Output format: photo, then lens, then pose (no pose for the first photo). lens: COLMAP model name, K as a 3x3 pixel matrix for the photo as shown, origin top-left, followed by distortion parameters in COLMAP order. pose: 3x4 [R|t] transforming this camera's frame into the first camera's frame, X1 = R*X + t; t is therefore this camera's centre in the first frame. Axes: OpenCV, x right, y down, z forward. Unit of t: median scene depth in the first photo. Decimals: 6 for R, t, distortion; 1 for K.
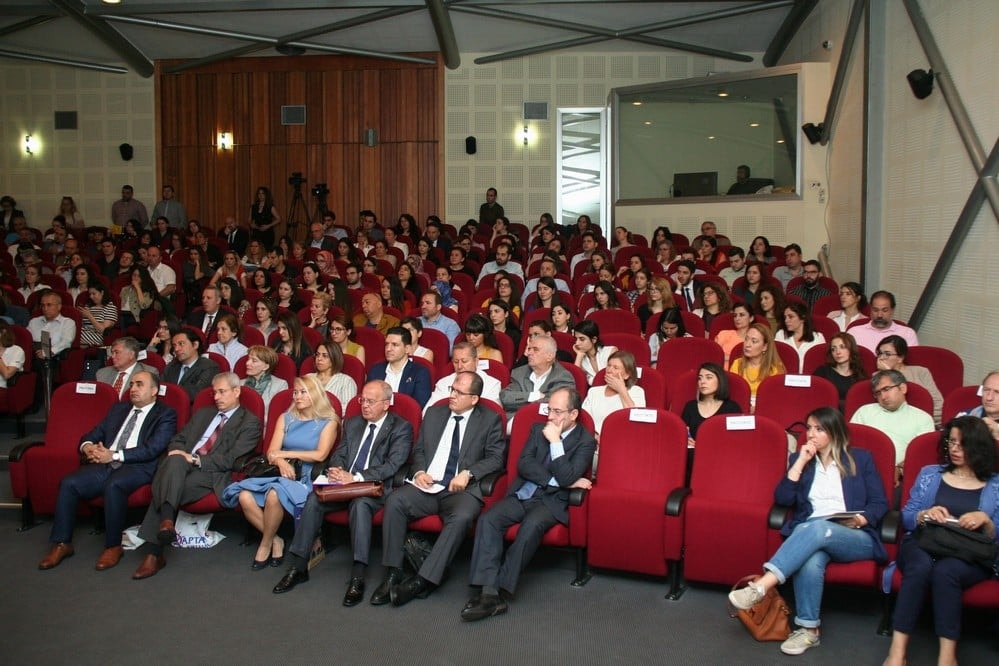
lens RADIAL K [[909.0, 0, 502.4], [0, 909.0, 330.6], [0, 0, 1]] dist [-0.159117, 0.192270]
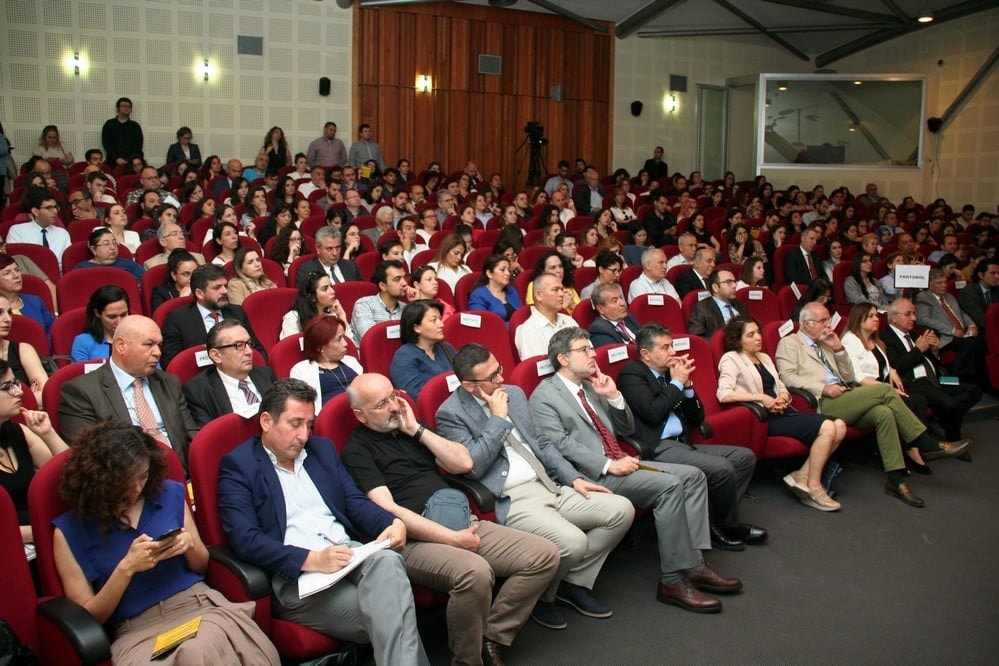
lens RADIAL K [[845.7, 0, 498.7], [0, 845.7, 330.4], [0, 0, 1]] dist [-0.189759, 0.163364]
pose [[0.875677, -0.058157, 0.479382, -0.751645], [0.029855, 0.997342, 0.066458, -0.000121], [-0.481973, -0.043884, 0.875086, 0.160929]]
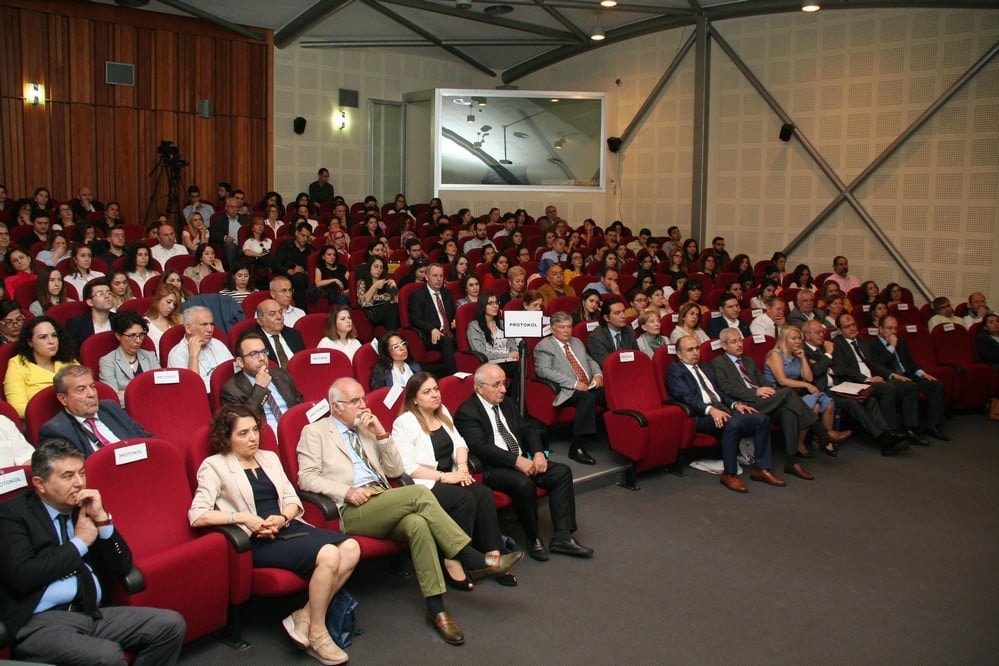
lens RADIAL K [[855.7, 0, 499.5], [0, 855.7, 333.0], [0, 0, 1]] dist [-0.189444, 0.178483]
pose [[0.700208, -0.079382, 0.709512, -0.612151], [0.049666, 0.996808, 0.062510, -0.017372], [-0.712210, -0.008531, 0.701915, 0.168218]]
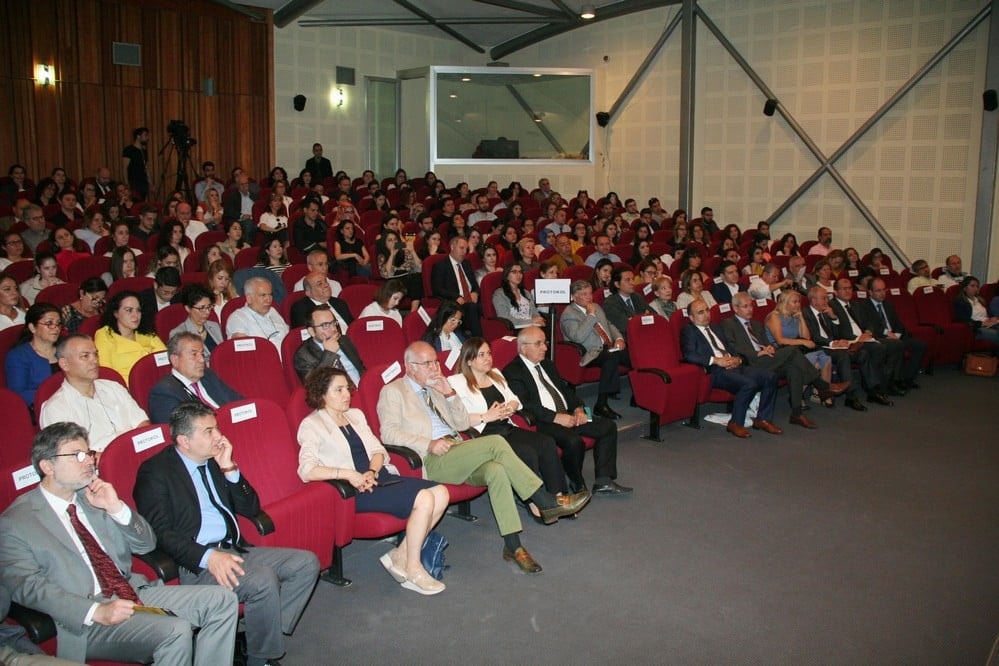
lens RADIAL K [[847.7, 0, 502.8], [0, 847.7, 330.9], [0, 0, 1]] dist [-0.189268, 0.163451]
pose [[0.667685, -0.114461, 0.735592, -0.662269], [0.062652, 0.993243, 0.097684, -0.019889], [-0.741803, -0.019136, 0.670345, 0.173173]]
